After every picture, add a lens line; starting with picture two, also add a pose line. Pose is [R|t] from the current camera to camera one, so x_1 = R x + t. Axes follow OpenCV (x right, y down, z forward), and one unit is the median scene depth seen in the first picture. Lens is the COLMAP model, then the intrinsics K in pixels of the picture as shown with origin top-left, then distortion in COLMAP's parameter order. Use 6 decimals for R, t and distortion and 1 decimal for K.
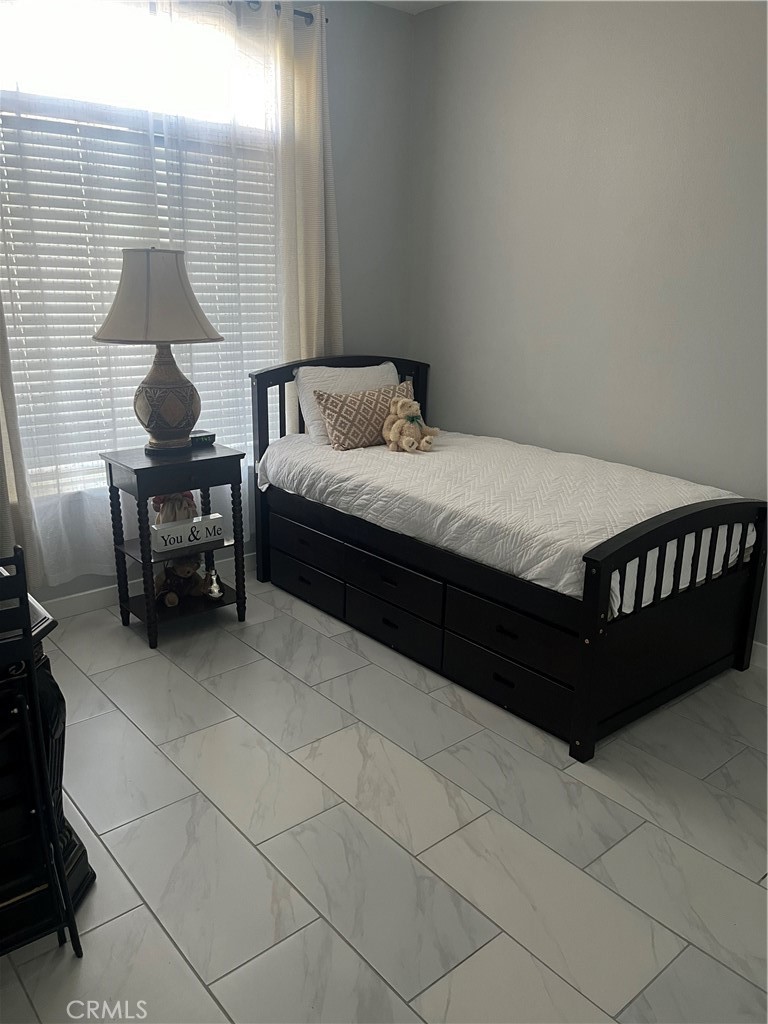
lens RADIAL K [[772.4, 0, 384.1], [0, 772.4, 512.8], [0, 0, 1]] dist [0.005137, 0.000361]
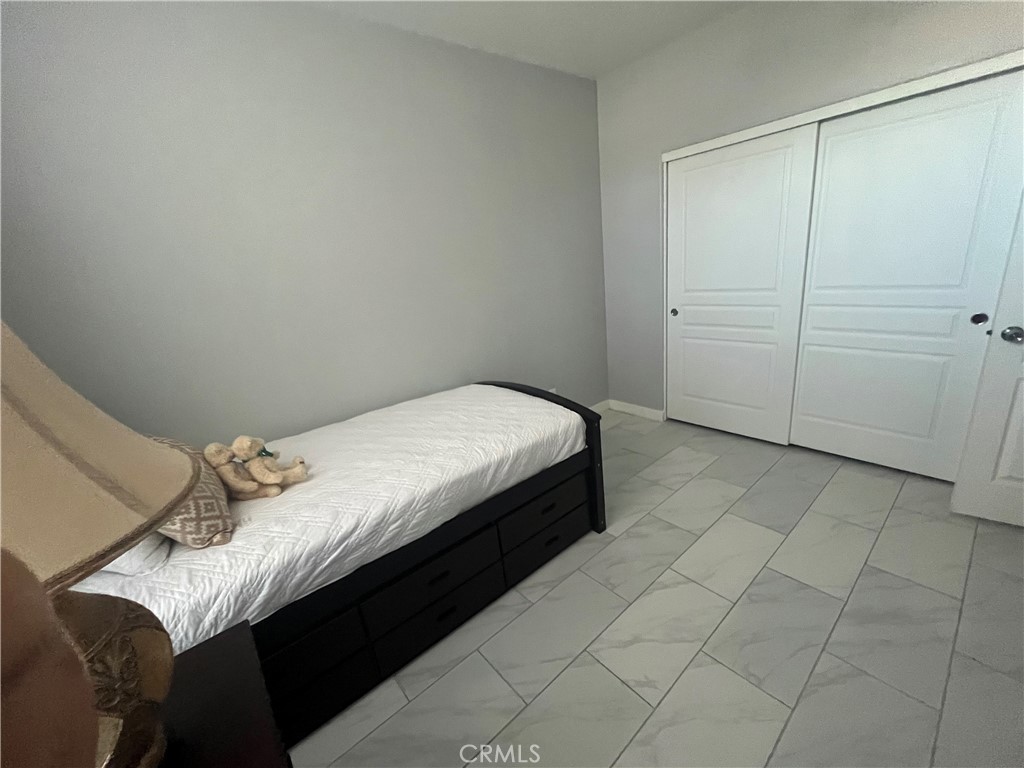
lens RADIAL K [[411.5, 0, 512.3], [0, 411.5, 382.0], [0, 0, 1]] dist [-0.000193, -0.000024]
pose [[0.000541, -0.301539, 0.953454, -0.461678], [0.371943, 0.885109, 0.279714, -0.269635], [-0.928255, 0.354479, 0.112634, 0.849212]]
